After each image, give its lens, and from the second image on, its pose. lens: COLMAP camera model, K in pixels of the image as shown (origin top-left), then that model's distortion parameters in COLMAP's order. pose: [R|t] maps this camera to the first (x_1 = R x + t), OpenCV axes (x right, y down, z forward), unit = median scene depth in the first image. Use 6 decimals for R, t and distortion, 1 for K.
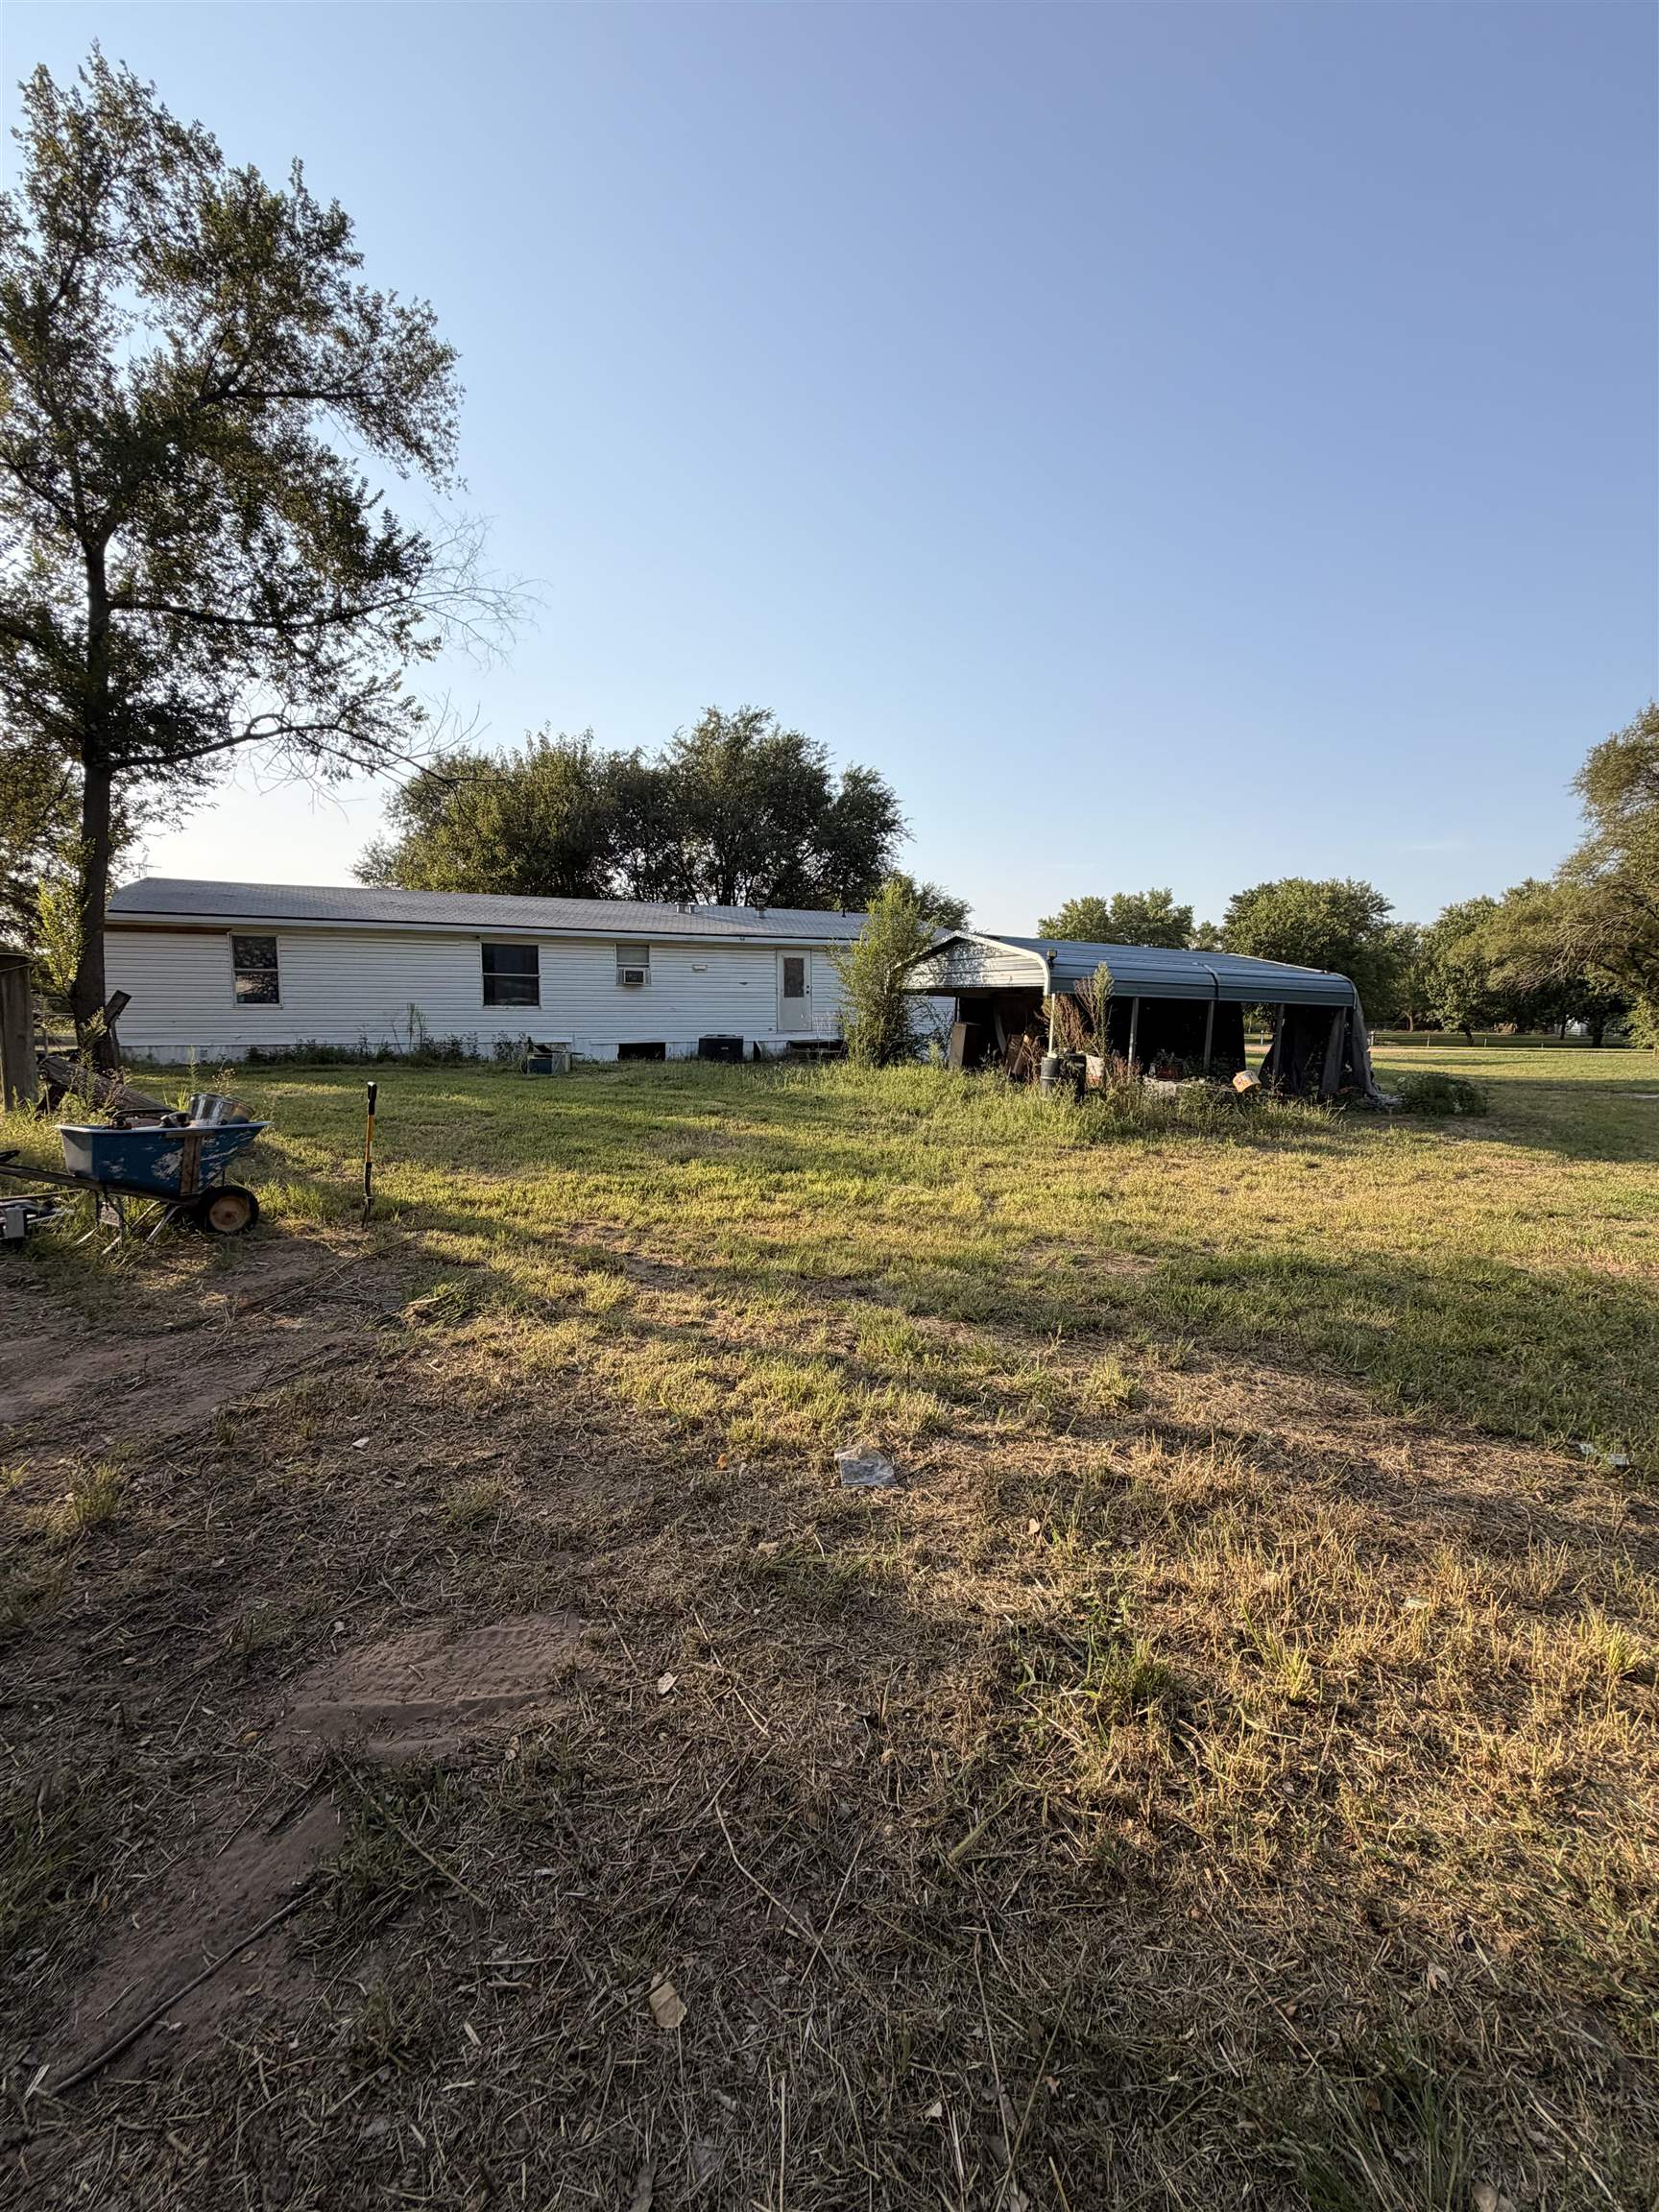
lens RADIAL K [[886.3, 0, 832.4], [0, 886.3, 1102.9], [0, 0, 1]] dist [-0.002975, 0.000942]
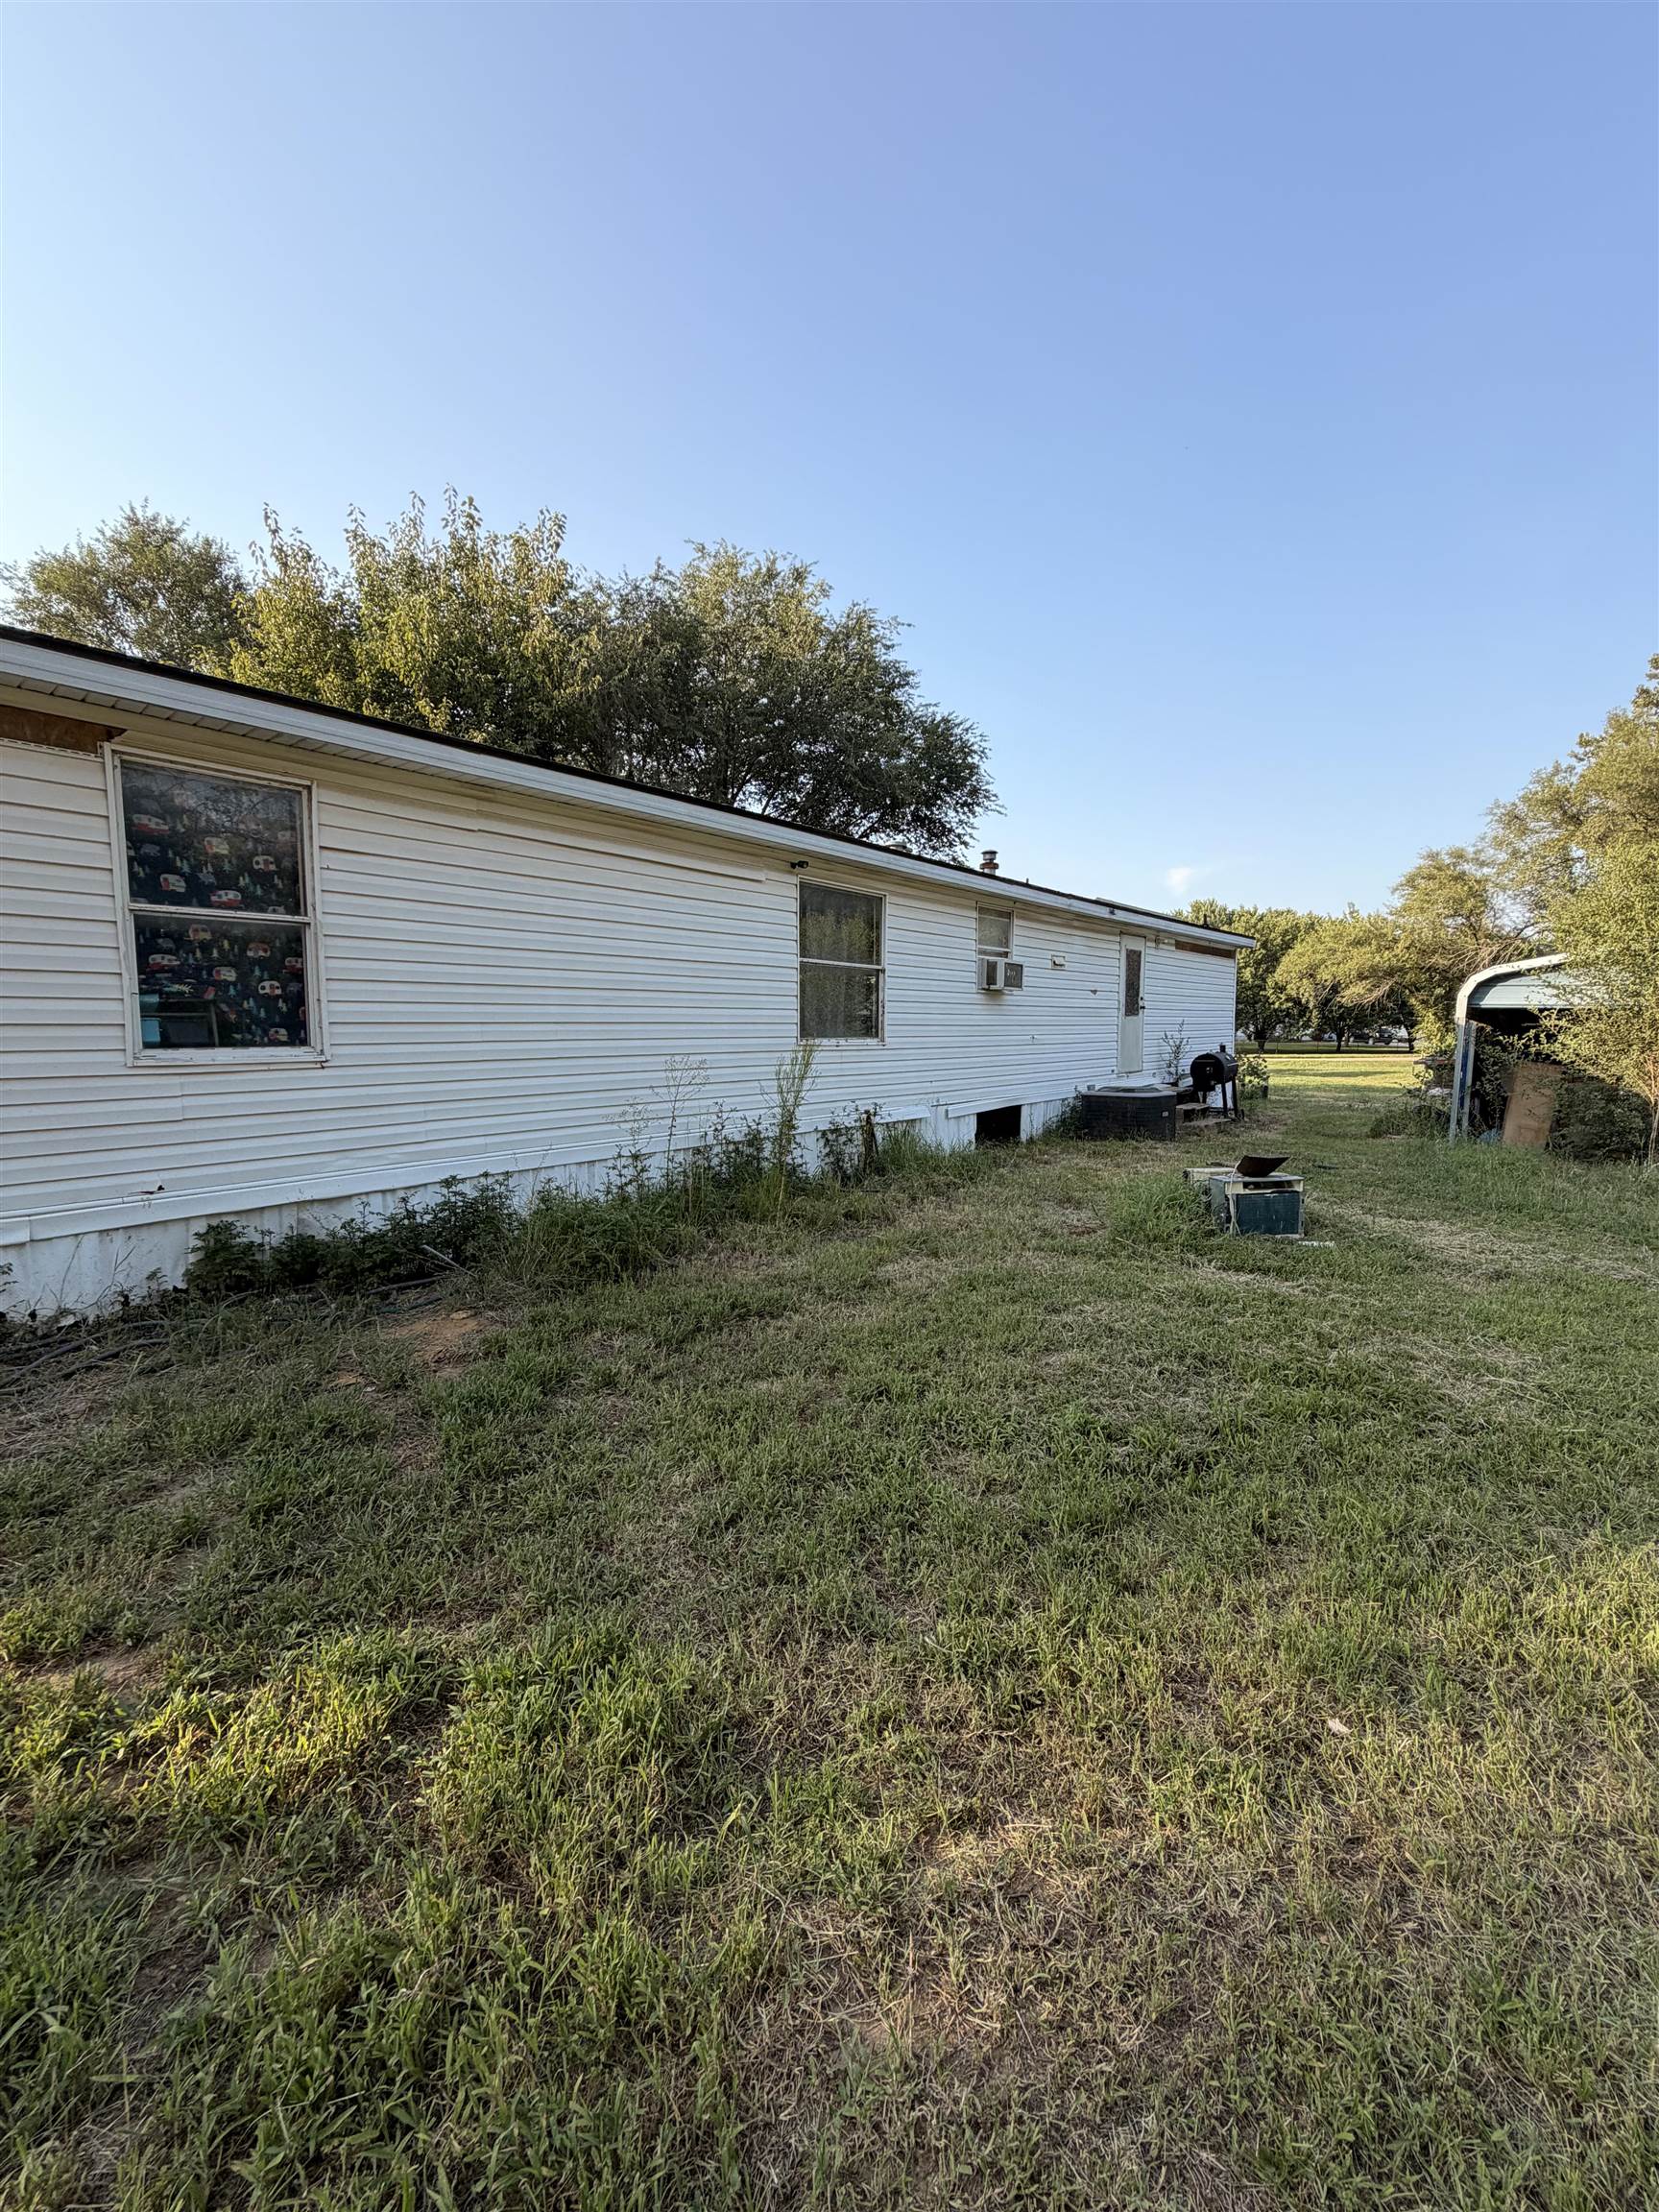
lens RADIAL K [[886.3, 0, 824.5], [0, 886.3, 1106.9], [0, 0, 1]] dist [-0.002975, 0.000942]
pose [[0.908212, -0.041819, 0.416417, -0.518391], [0.043325, 0.999044, 0.005838, -0.077624], [-0.416263, 0.012739, 0.909155, 0.605010]]
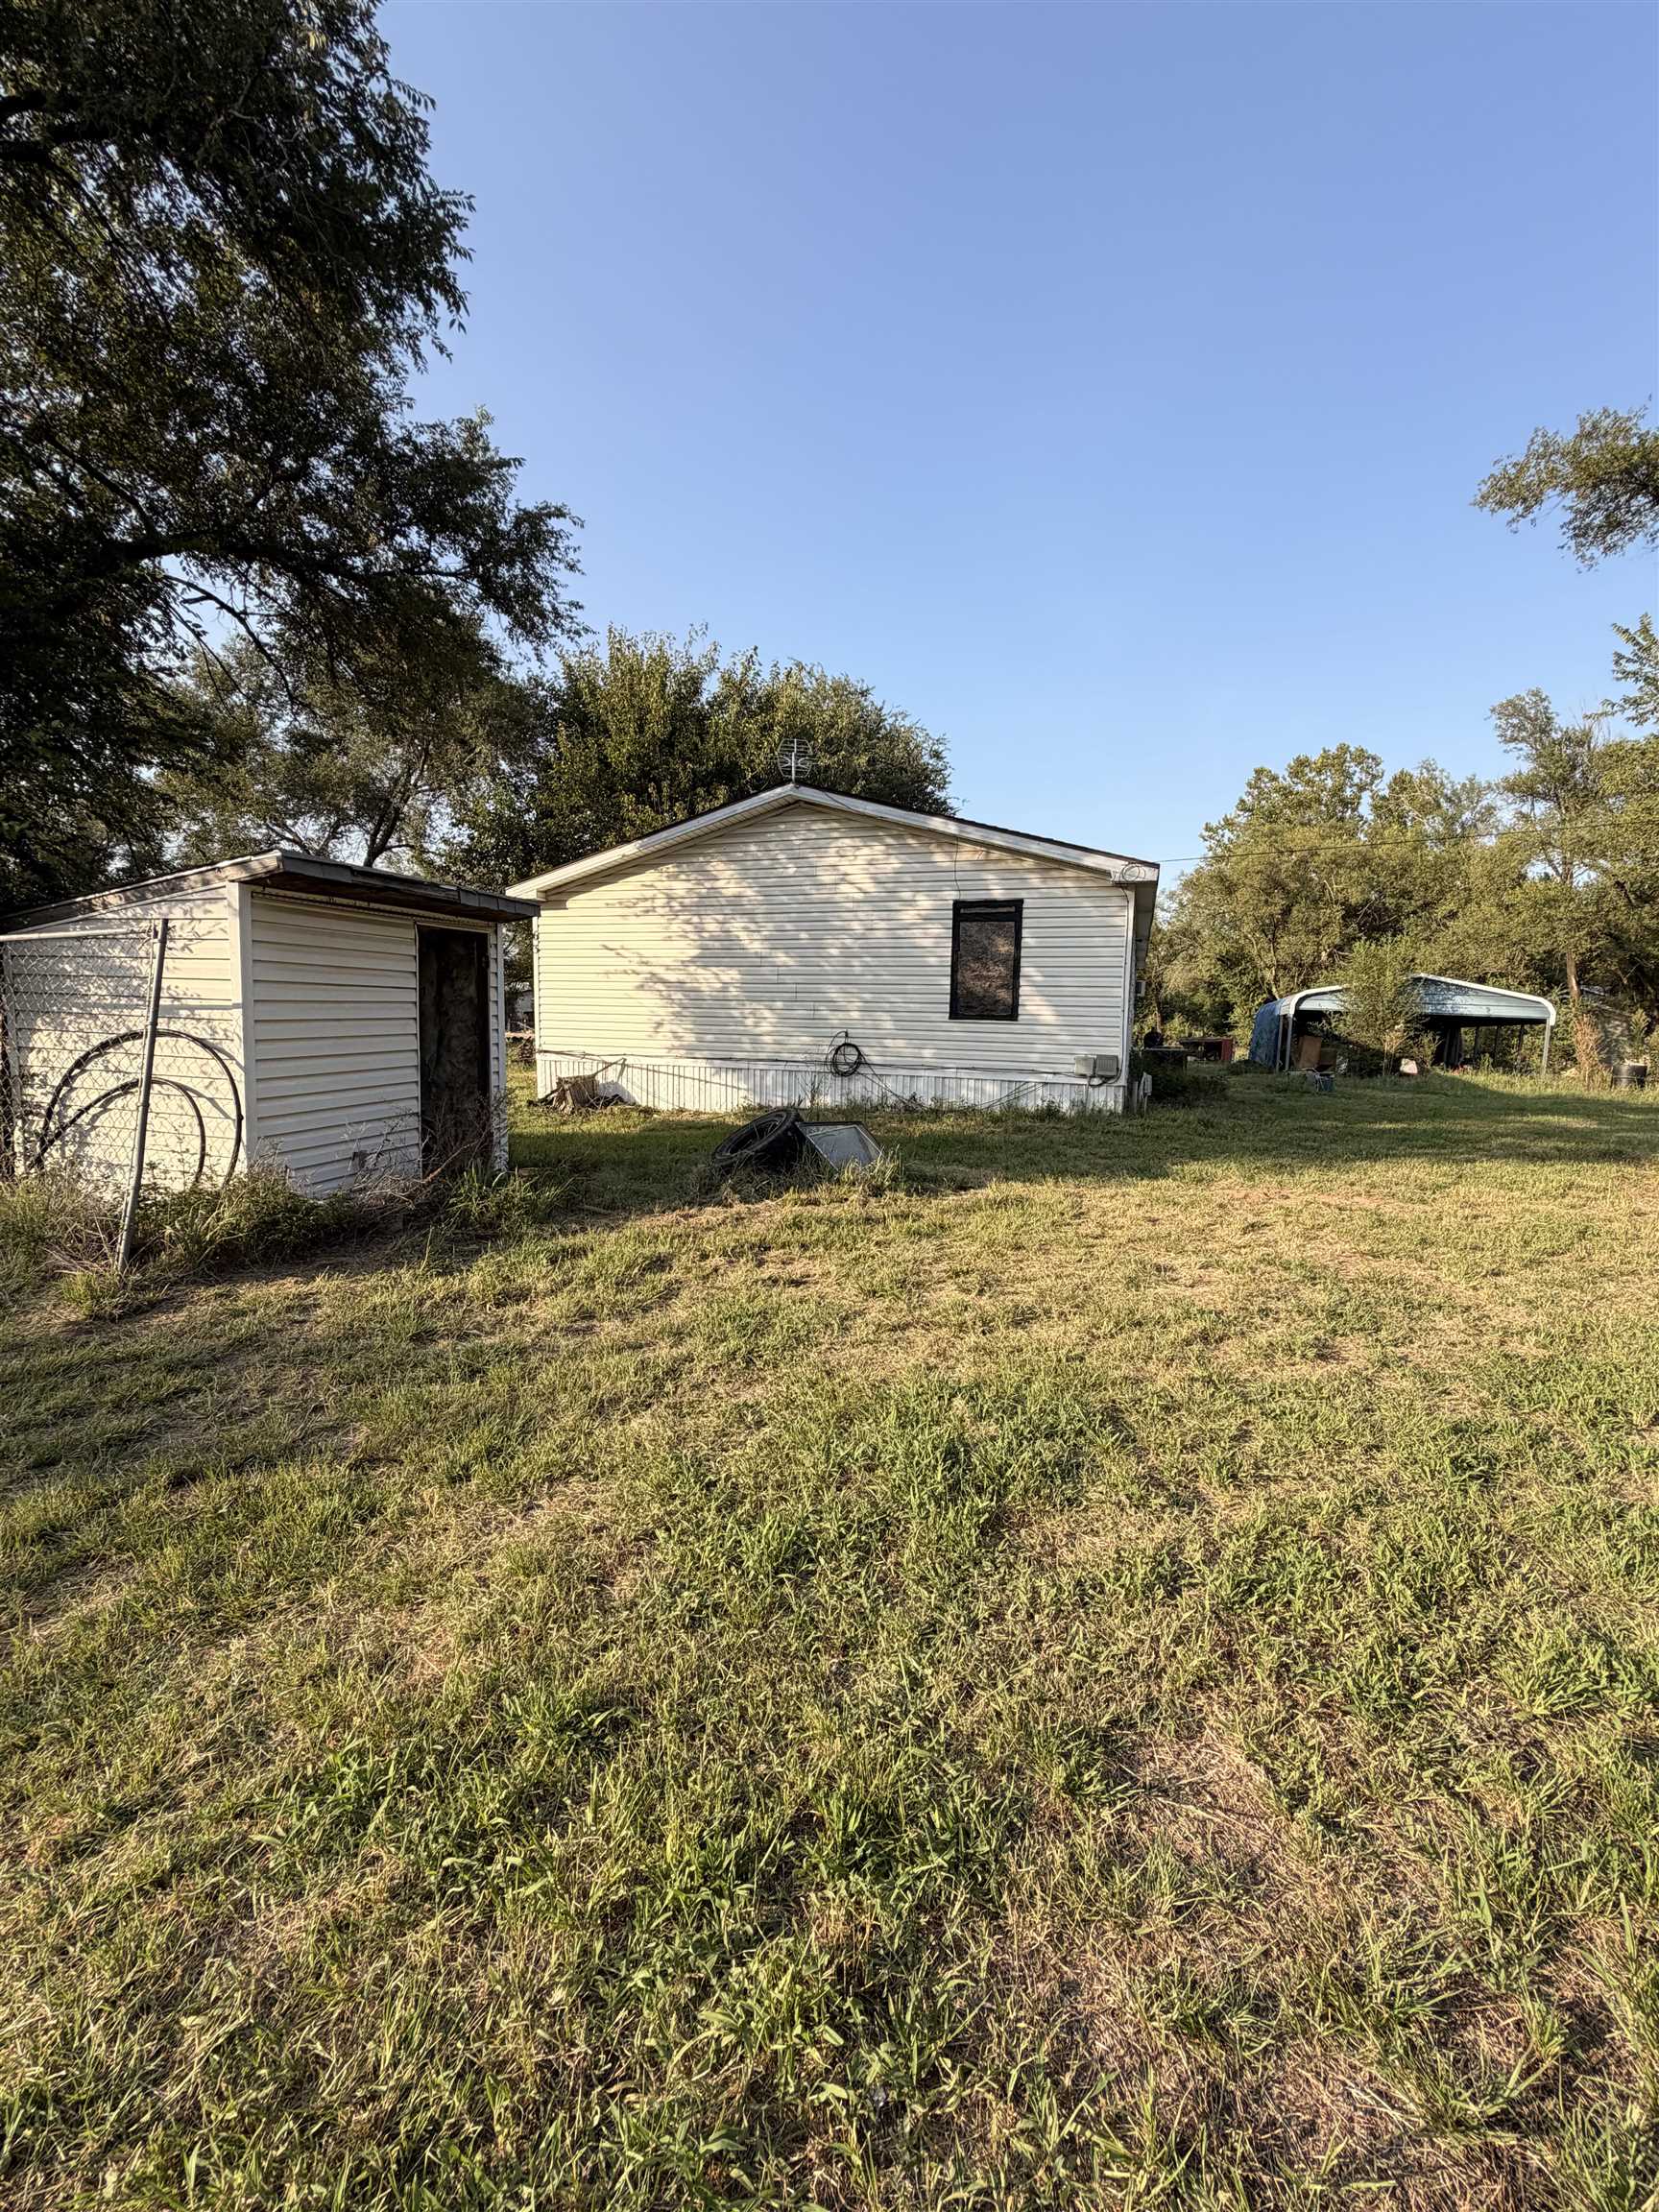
lens RADIAL K [[886.3, 0, 827.1], [0, 886.3, 1096.7], [0, 0, 1]] dist [-0.002975, 0.000942]
pose [[0.686659, -0.058721, 0.724604, -1.157673], [0.055520, 0.998057, 0.028269, -0.071921], [-0.724856, 0.020819, 0.688586, 0.588150]]
